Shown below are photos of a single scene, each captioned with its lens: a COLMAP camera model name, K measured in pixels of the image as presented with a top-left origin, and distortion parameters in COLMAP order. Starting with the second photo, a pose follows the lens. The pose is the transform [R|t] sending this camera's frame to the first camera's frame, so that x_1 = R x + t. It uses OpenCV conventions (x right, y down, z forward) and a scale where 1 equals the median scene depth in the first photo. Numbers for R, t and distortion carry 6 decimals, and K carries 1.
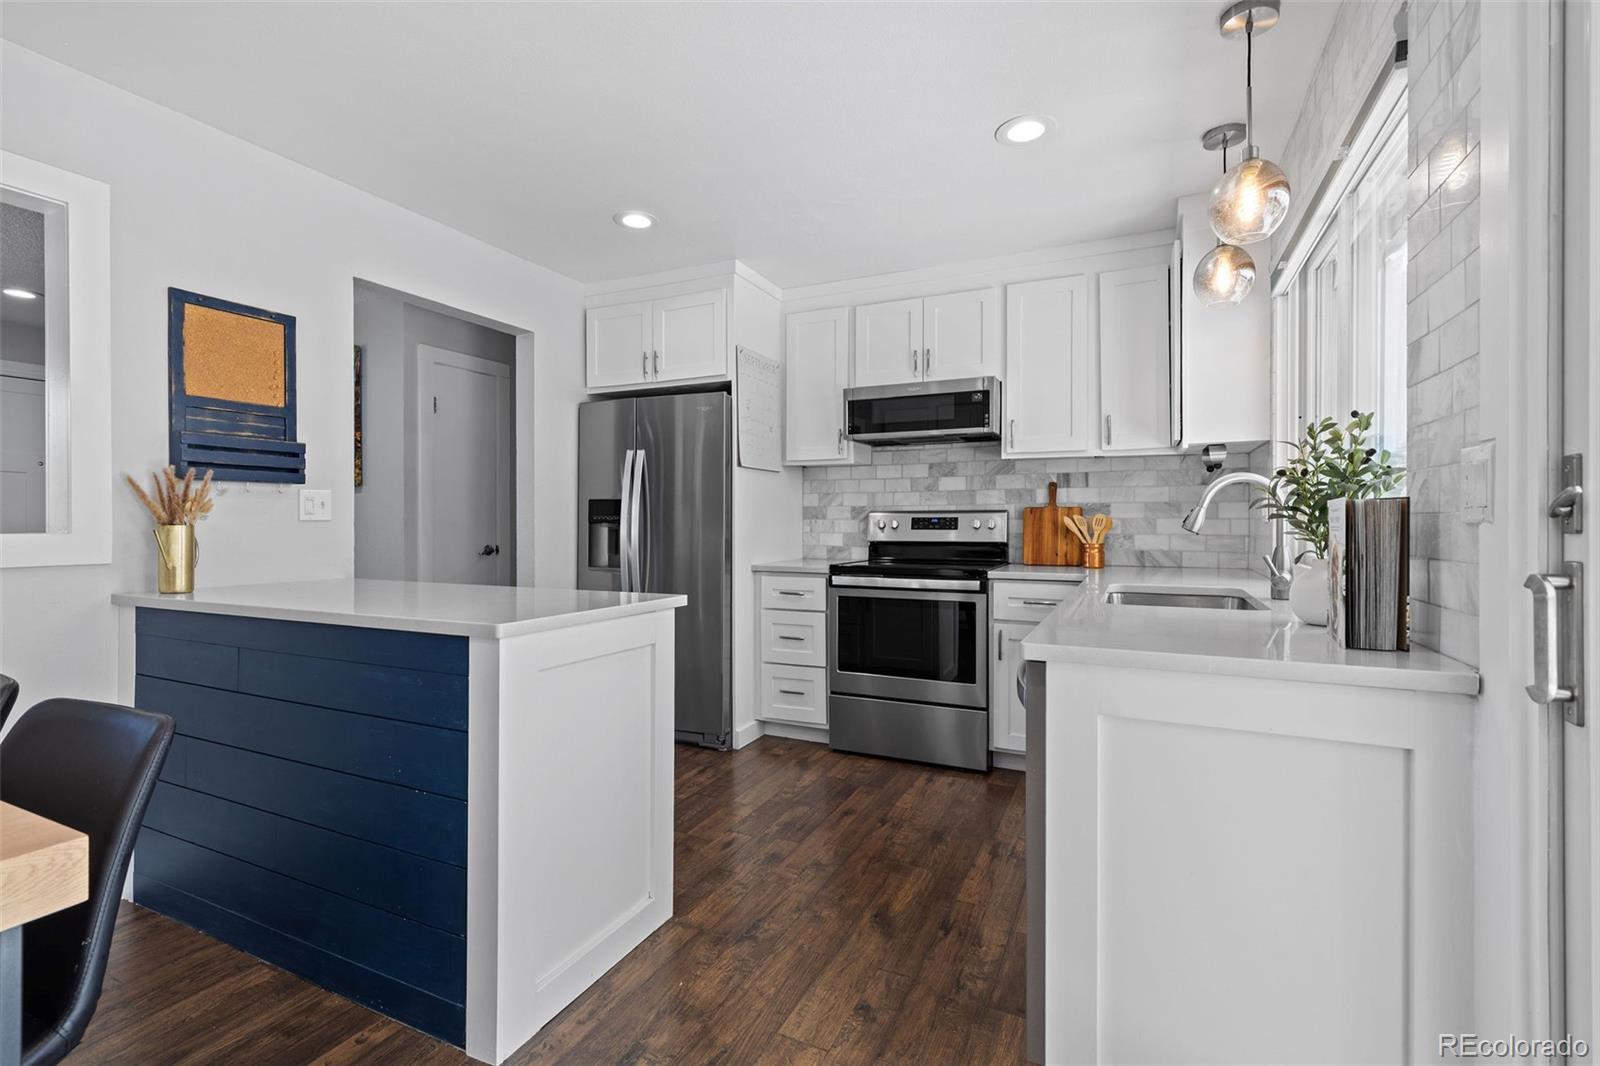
lens RADIAL K [[725.1, 0, 798.0], [0, 725.1, 519.8], [0, 0, 1]] dist [0.005519, -0.002524]
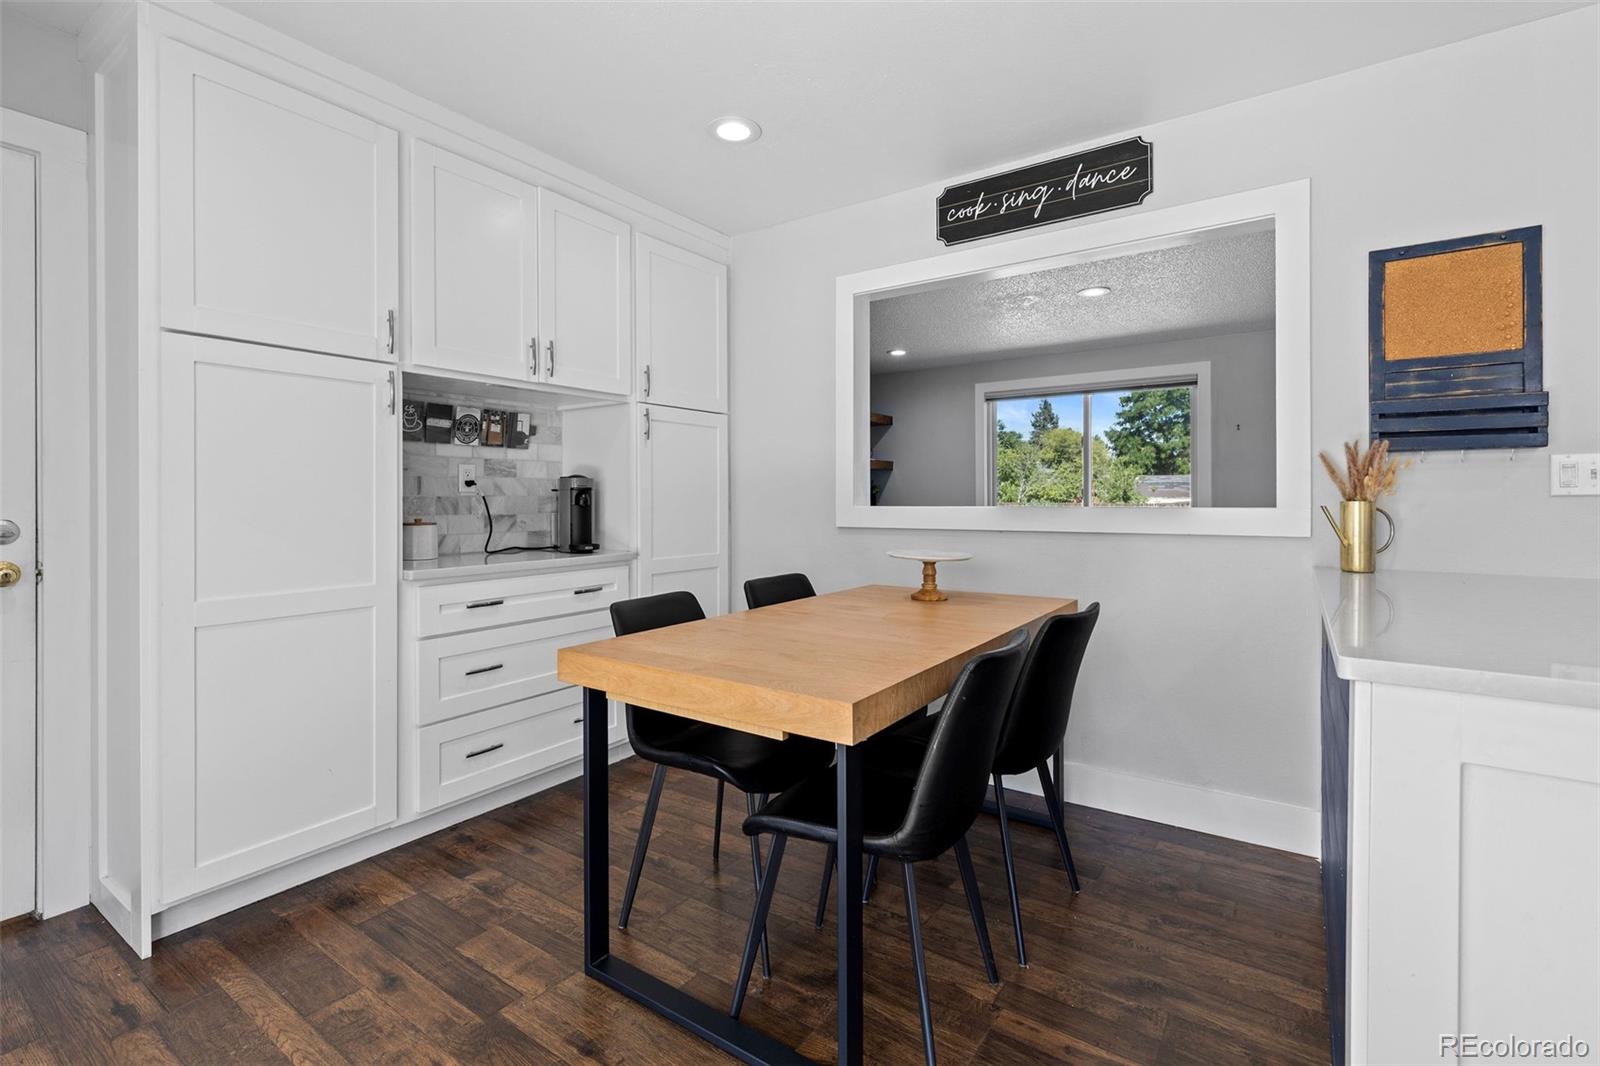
lens RADIAL K [[725.1, 0, 811.9], [0, 725.1, 501.5], [0, 0, 1]] dist [0.005519, -0.002524]
pose [[-0.153301, 0.002743, -0.988176, 0.133317], [0.003171, 0.999992, 0.002284, 0.002330], [0.988174, -0.002784, -0.153308, 0.289876]]
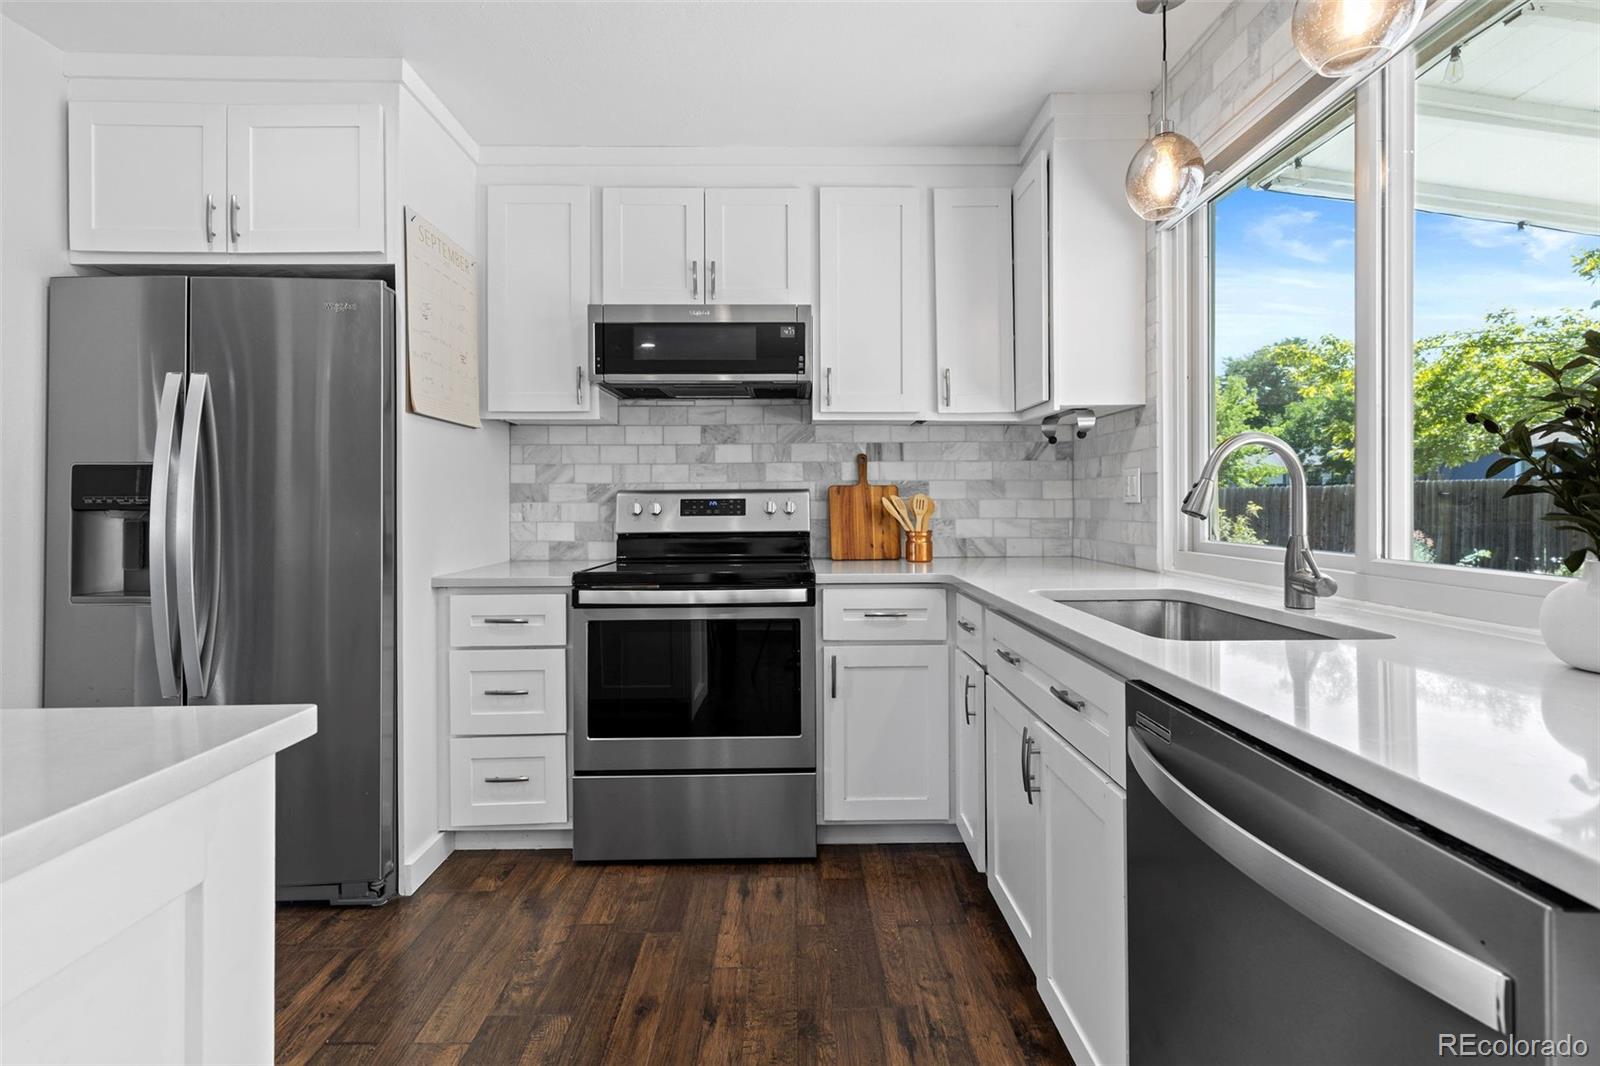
lens RADIAL K [[725.1, 0, 806.0], [0, 725.1, 501.3], [0, 0, 1]] dist [0.005519, -0.002524]
pose [[0.895581, -0.002482, 0.444892, -0.061118], [0.004680, 0.999982, -0.003843, 0.002570], [-0.444874, 0.005524, 0.895576, 0.361457]]
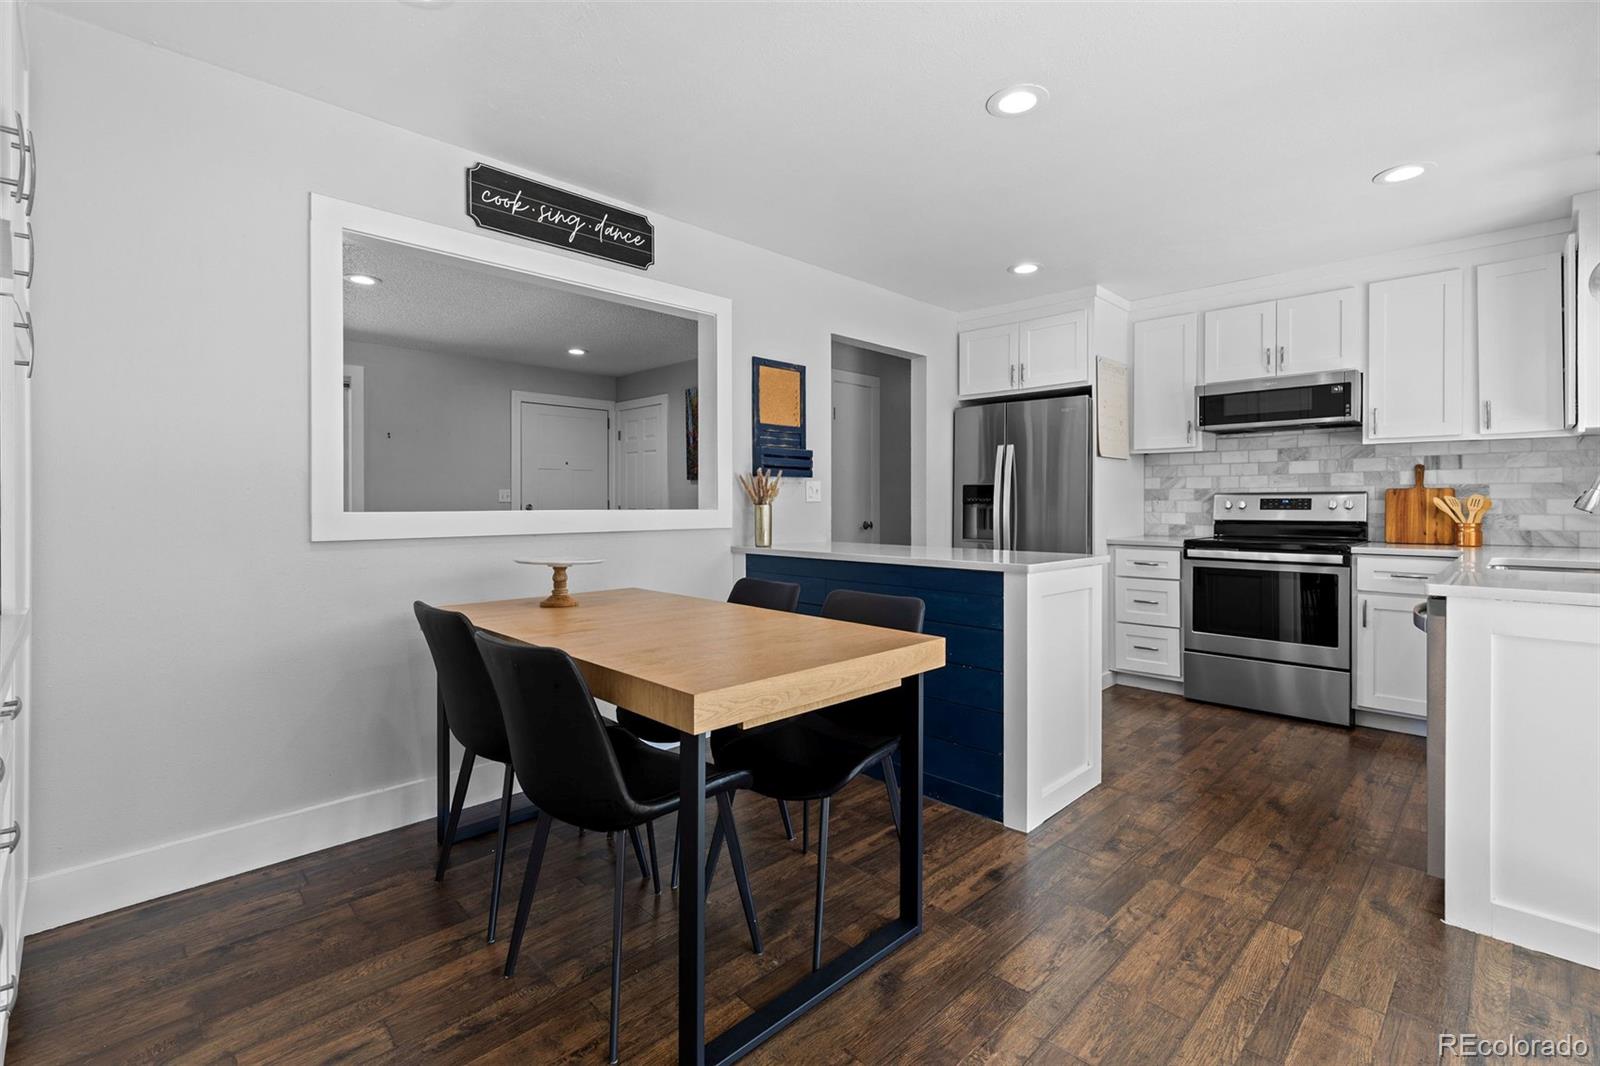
lens RADIAL K [[725.1, 0, 800.3], [0, 725.1, 505.1], [0, 0, 1]] dist [0.005519, -0.002524]
pose [[0.942314, 0.000219, -0.334731, -0.158066], [0.001379, 0.999989, 0.004536, 0.000590], [0.334728, -0.004736, 0.942303, -0.326011]]
